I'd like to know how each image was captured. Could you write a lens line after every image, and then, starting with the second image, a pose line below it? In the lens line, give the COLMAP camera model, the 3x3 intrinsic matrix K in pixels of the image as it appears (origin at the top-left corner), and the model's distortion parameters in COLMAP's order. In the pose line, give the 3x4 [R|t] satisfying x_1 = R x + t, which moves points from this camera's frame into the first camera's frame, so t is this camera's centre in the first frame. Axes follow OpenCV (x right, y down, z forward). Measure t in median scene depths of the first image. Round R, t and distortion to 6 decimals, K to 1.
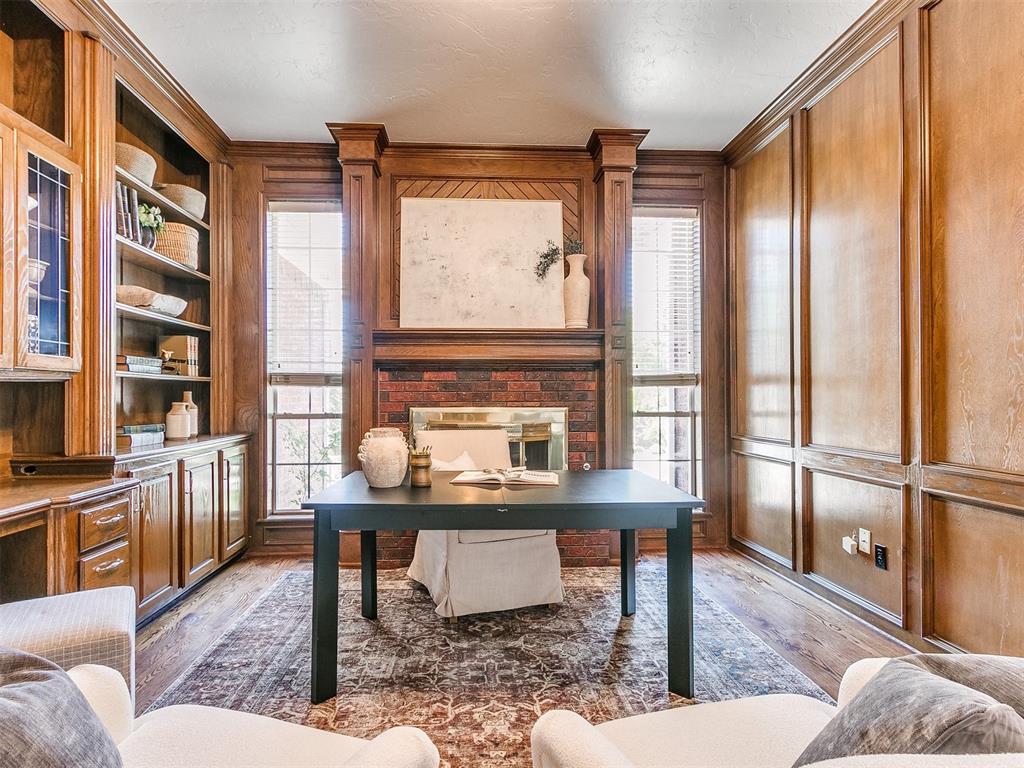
lens RADIAL K [[533.9, 0, 507.5], [0, 533.9, 391.4], [0, 0, 1]] dist [0.005493, 0.001059]
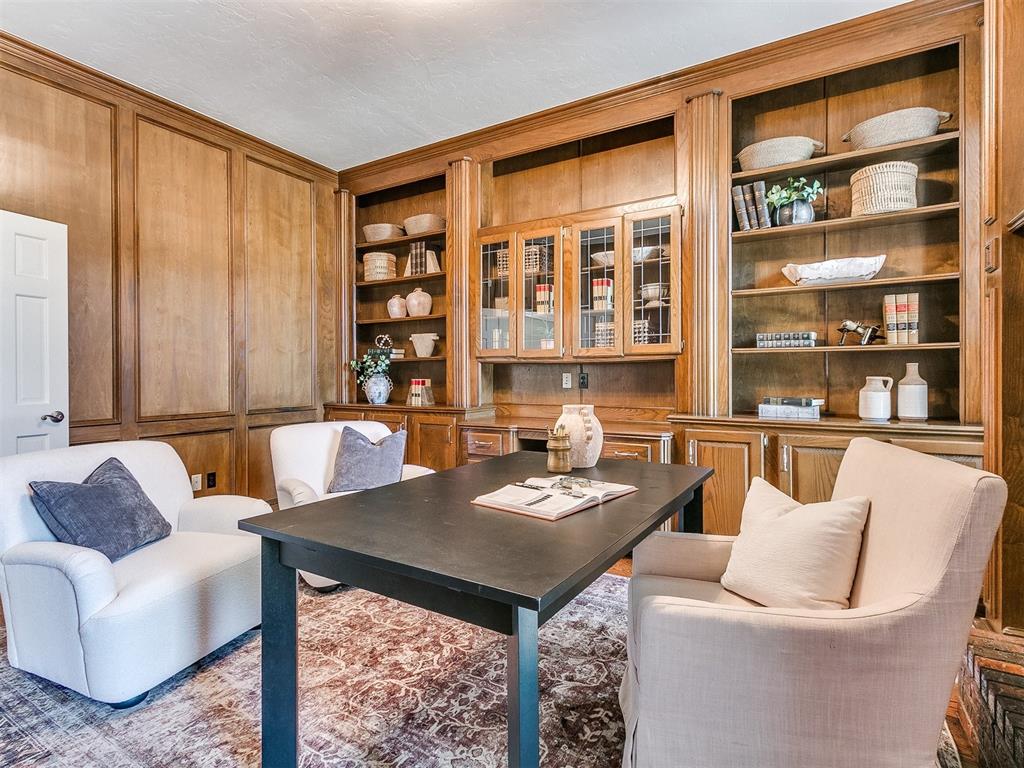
lens RADIAL K [[533.9, 0, 473.2], [0, 533.9, 367.2], [0, 0, 1]] dist [0.005493, 0.001059]
pose [[-0.601938, -0.002883, -0.798537, 0.684653], [0.010112, 0.999886, -0.011233, 0.012049], [0.798478, -0.014837, -0.601841, 1.521772]]
